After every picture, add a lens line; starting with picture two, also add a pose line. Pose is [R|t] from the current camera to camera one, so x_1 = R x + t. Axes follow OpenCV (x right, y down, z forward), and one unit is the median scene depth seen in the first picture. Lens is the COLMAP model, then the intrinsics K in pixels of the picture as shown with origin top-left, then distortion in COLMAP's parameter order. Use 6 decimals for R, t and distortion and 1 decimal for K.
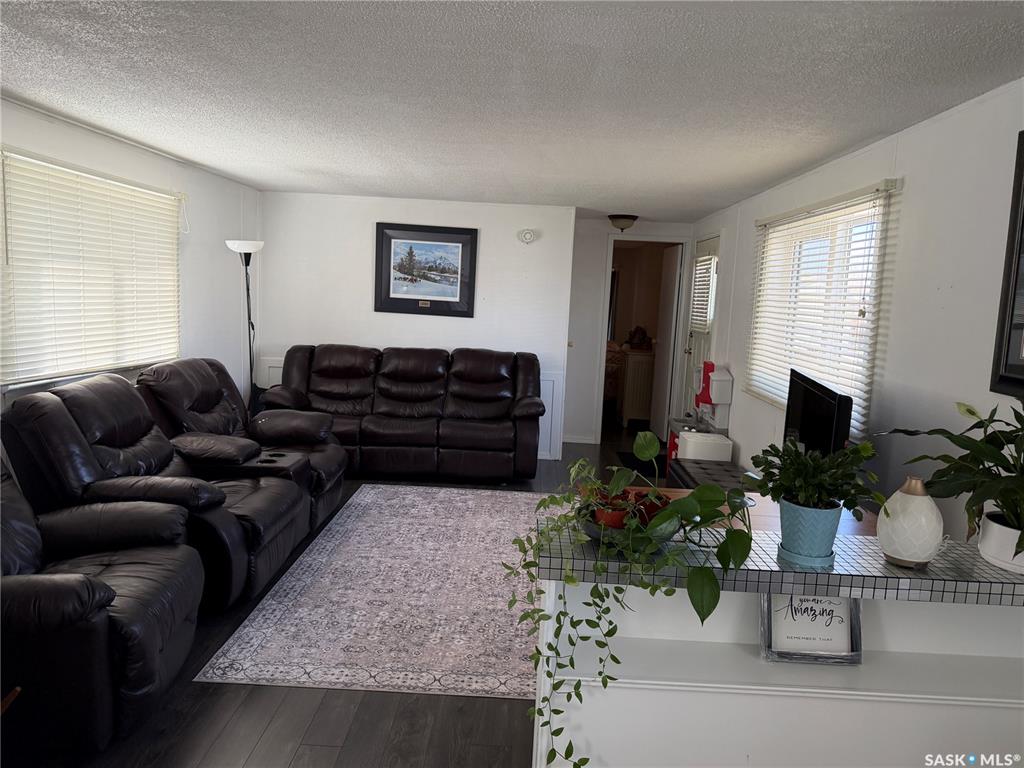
lens RADIAL K [[715.6, 0, 513.4], [0, 715.6, 389.7], [0, 0, 1]] dist [0.058643, -0.071315]
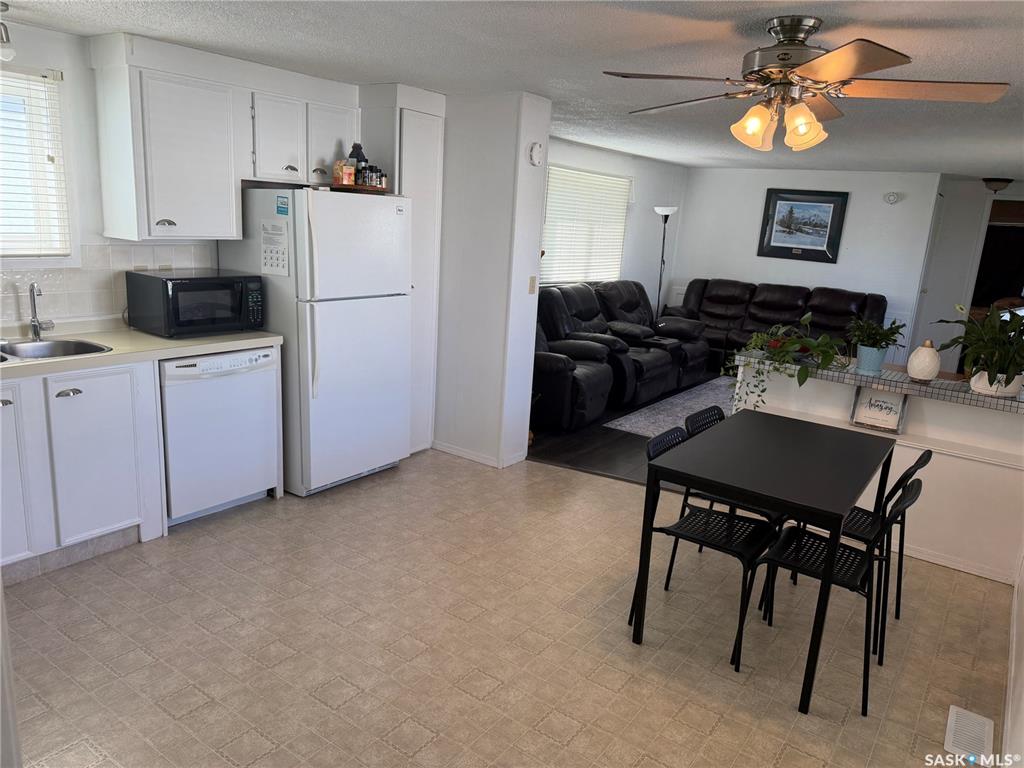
lens RADIAL K [[715.6, 0, 507.9], [0, 715.6, 385.7], [0, 0, 1]] dist [0.058643, -0.071315]
pose [[0.821868, 0.137654, -0.552797, 0.220926], [-0.101994, 0.990244, 0.094945, 0.054707], [0.560473, -0.021651, 0.827890, -0.414892]]
